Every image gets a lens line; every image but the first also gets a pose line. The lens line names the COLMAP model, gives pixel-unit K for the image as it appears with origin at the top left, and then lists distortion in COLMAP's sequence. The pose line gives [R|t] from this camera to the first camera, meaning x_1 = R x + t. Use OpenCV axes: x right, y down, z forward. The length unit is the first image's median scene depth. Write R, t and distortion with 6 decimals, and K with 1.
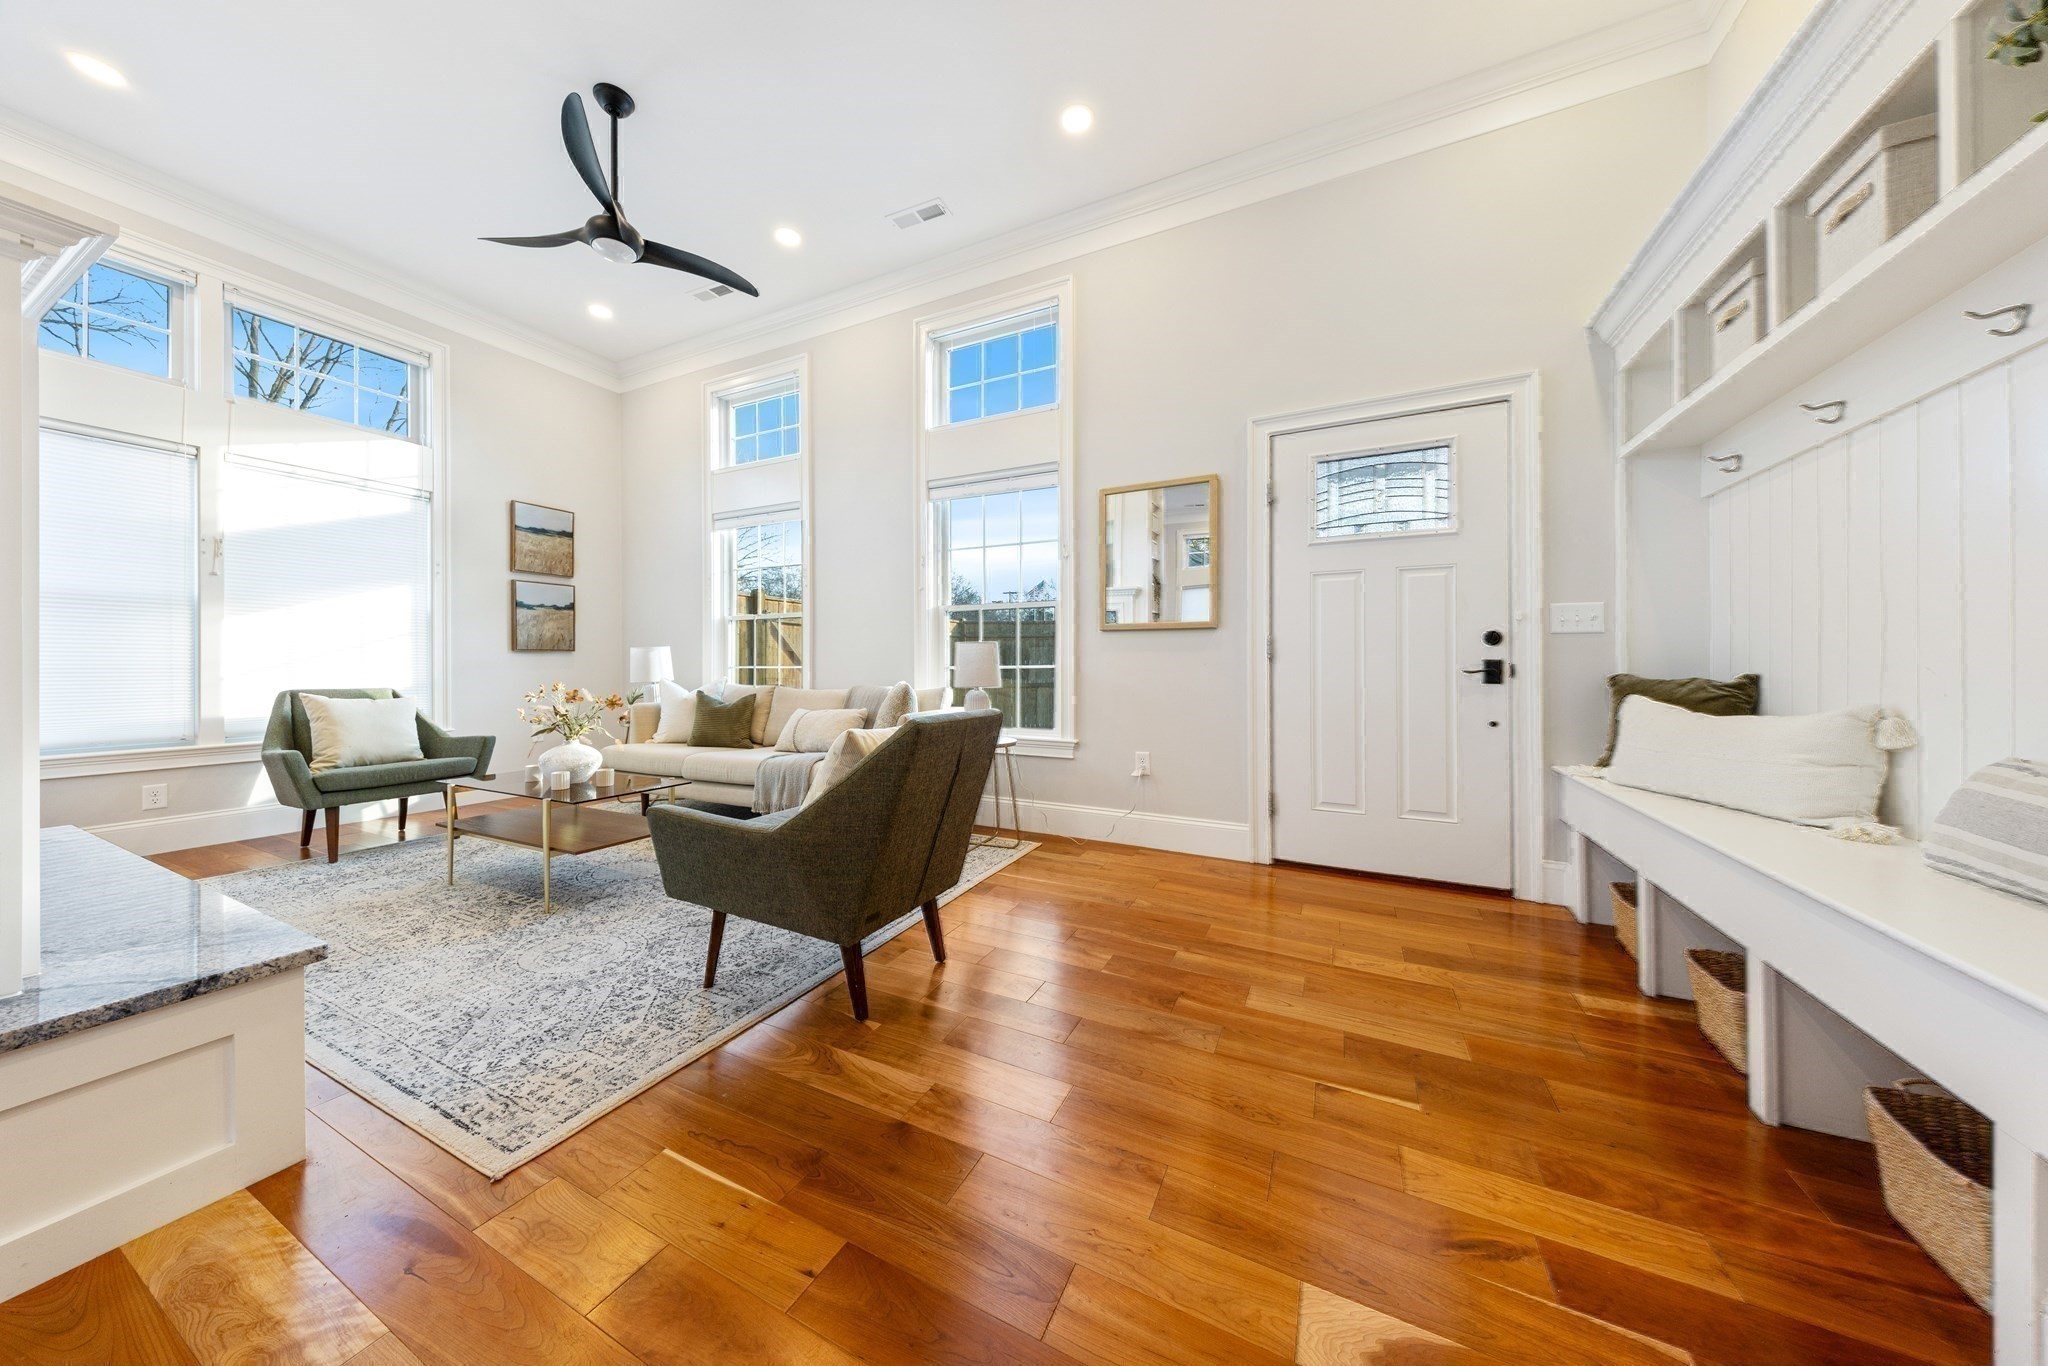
lens RADIAL K [[664.1, 0, 1030.1], [0, 664.1, 674.0], [0, 0, 1]] dist [0.000736, 0.000035]
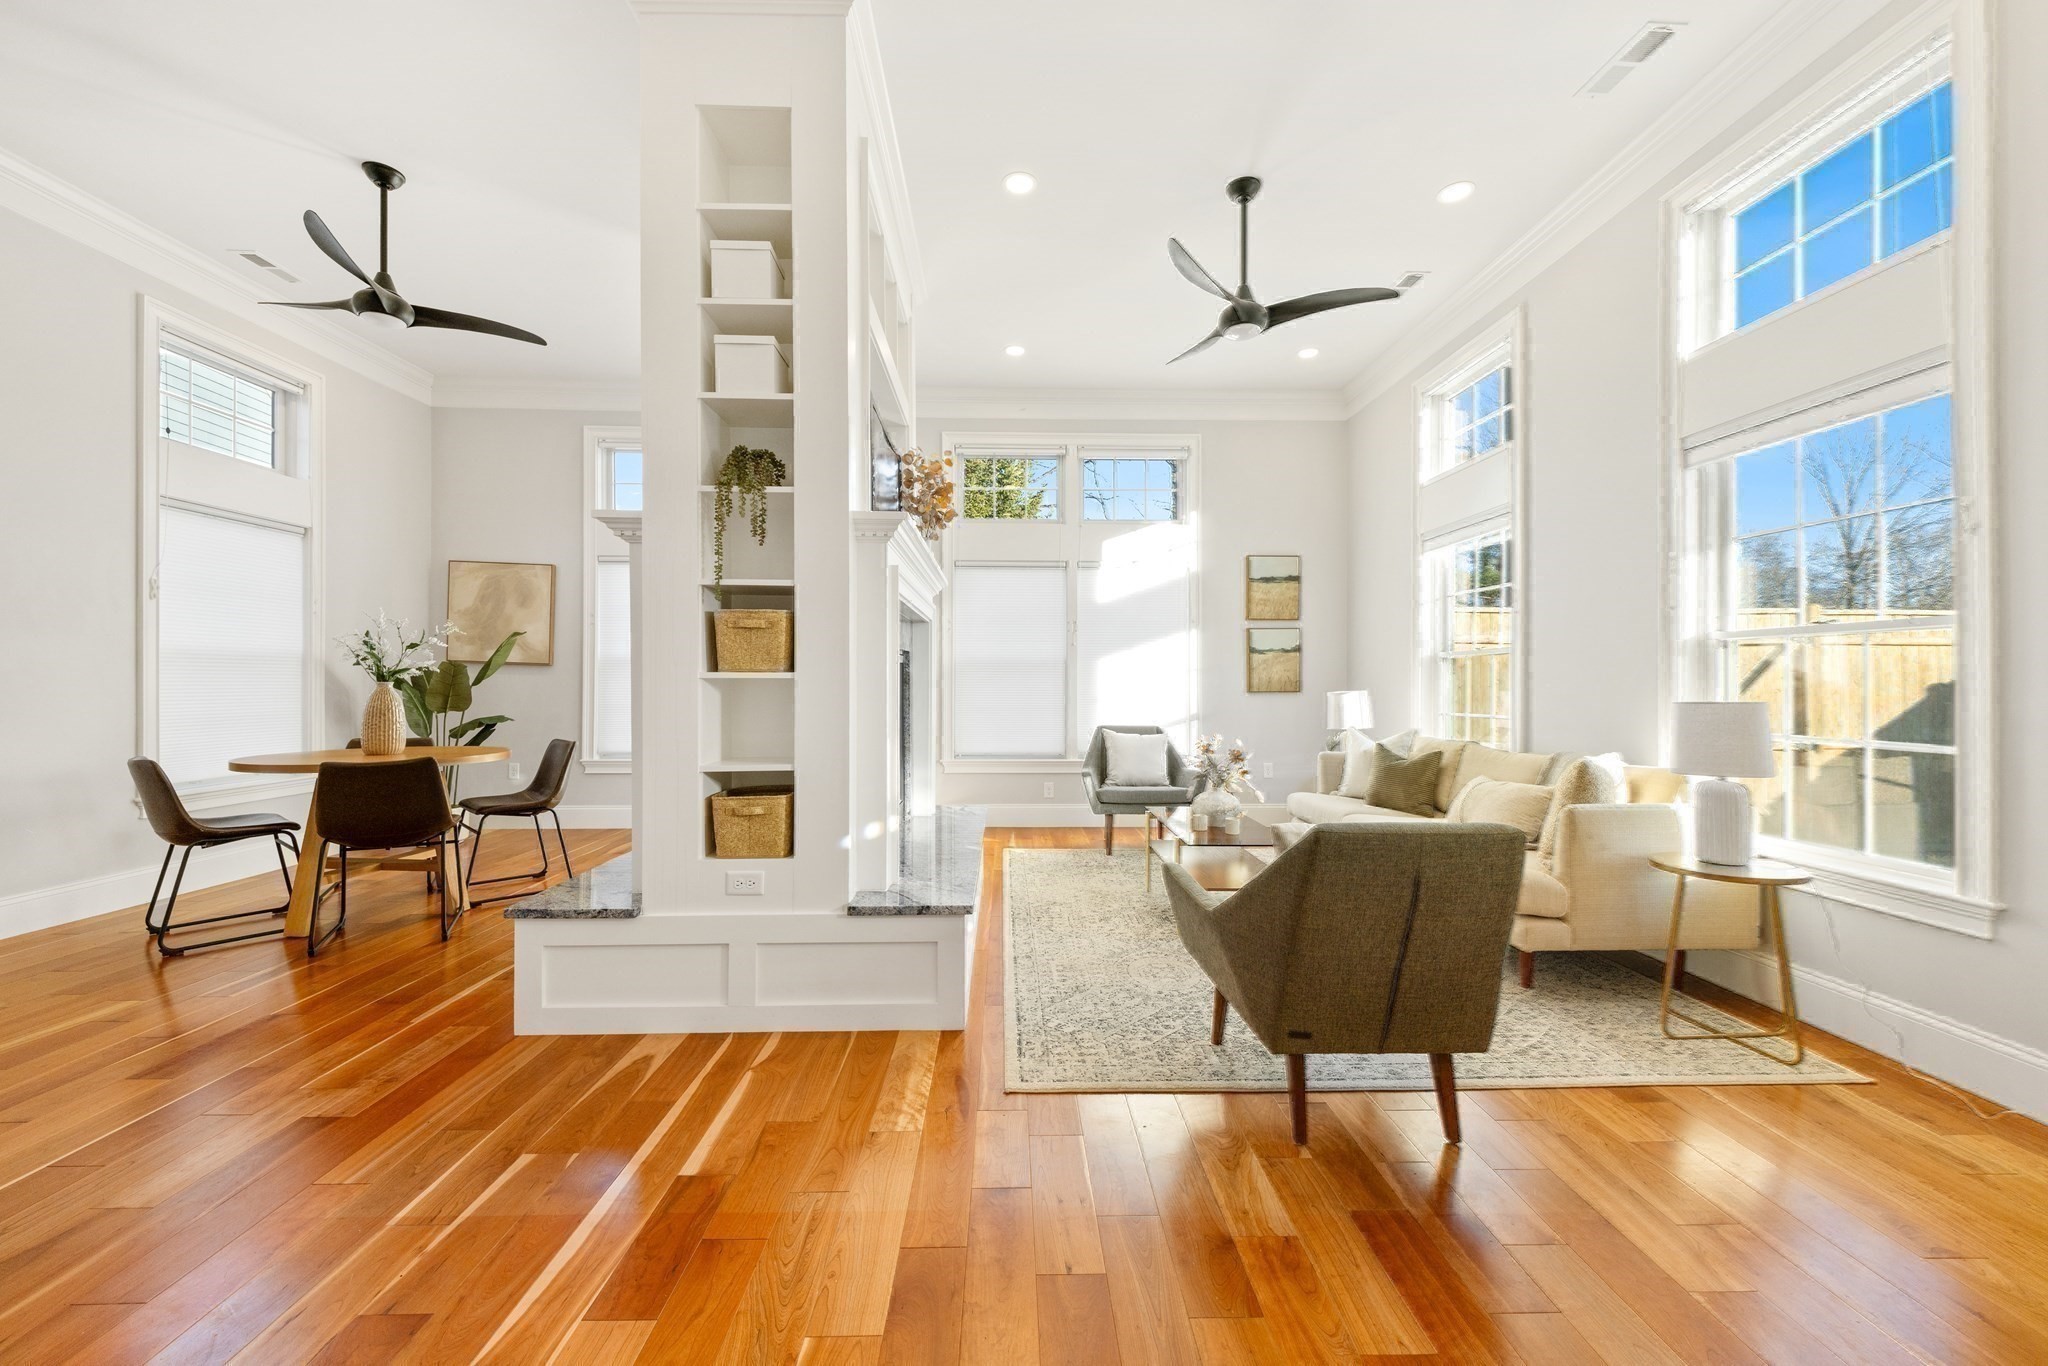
lens RADIAL K [[842.2, 0, 1024.0], [0, 842.2, 683.0], [0, 0, 1]] dist [0.017804, -0.000225]
pose [[0.426161, 0.010223, -0.904590, 0.417424], [-0.009578, 0.999931, 0.006788, -0.075800], [0.904597, 0.005771, 0.426229, 0.102795]]
